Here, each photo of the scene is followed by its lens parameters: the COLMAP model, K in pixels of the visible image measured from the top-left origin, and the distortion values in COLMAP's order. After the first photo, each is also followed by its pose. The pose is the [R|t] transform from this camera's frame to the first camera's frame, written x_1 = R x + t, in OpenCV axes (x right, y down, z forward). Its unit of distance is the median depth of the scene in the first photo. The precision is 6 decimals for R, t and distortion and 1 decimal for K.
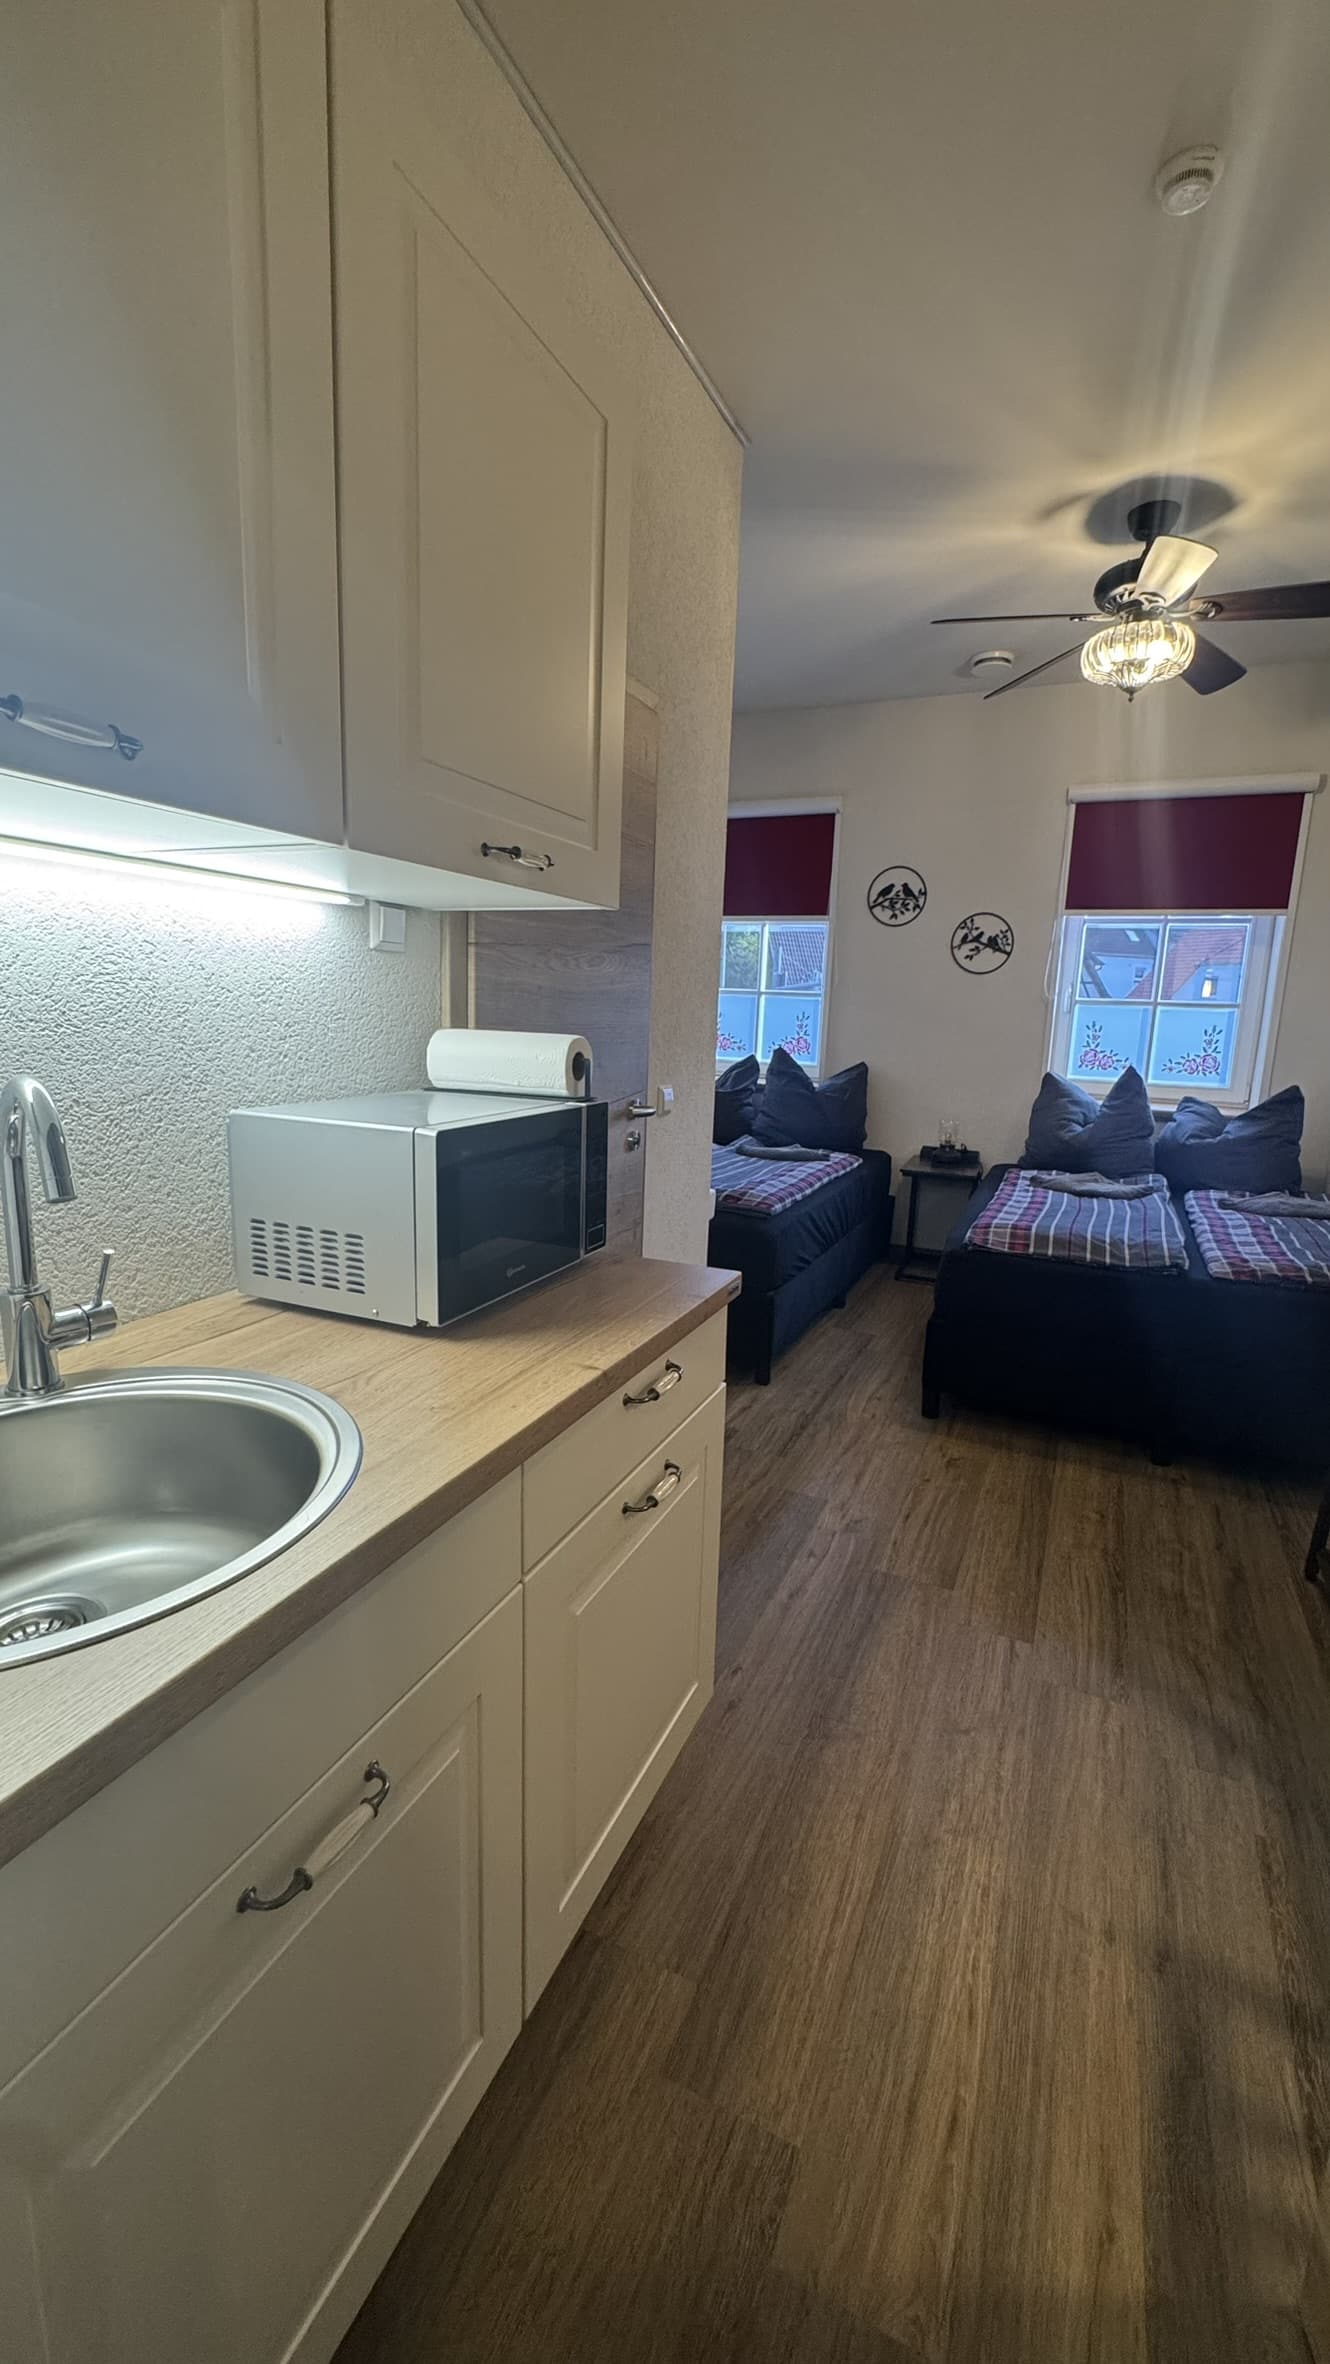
lens RADIAL K [[918.0, 0, 665.0], [0, 918.0, 1182.0], [0, 0, 1]] dist [-0.012298, 0.000037]
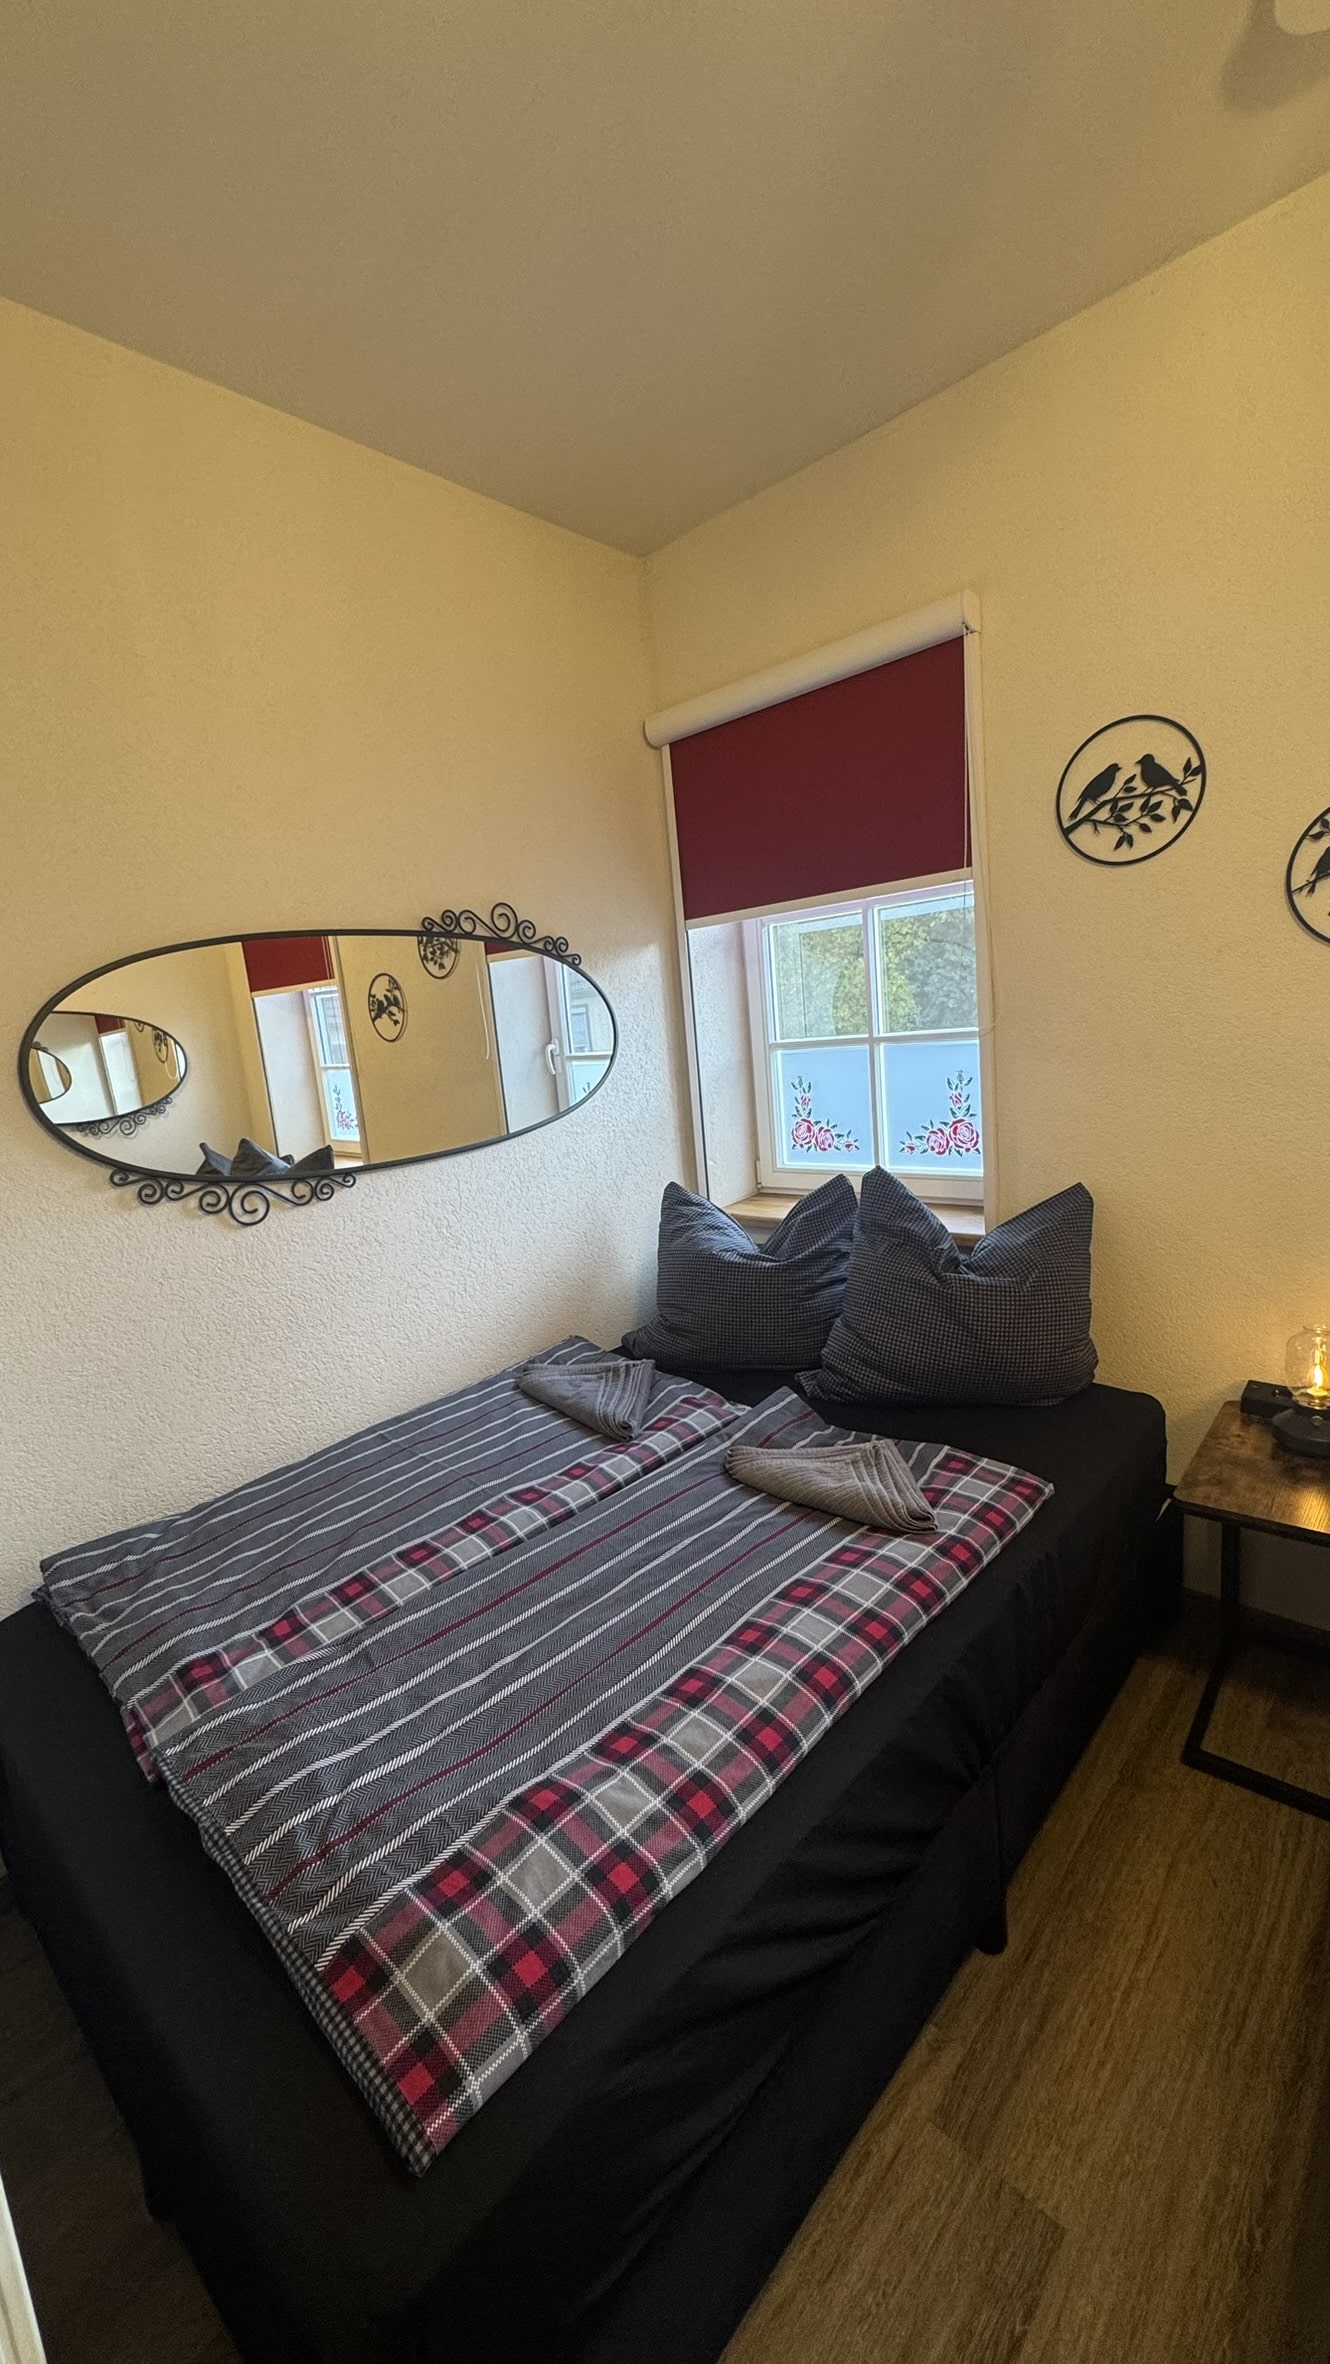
lens RADIAL K [[918.0, 0, 665.0], [0, 918.0, 1182.0], [0, 0, 1]] dist [-0.012298, 0.000037]
pose [[0.943594, -0.065404, -0.324580, 0.176581], [0.059328, 0.997829, -0.028592, -0.134986], [0.325745, 0.007723, 0.945426, 0.537641]]
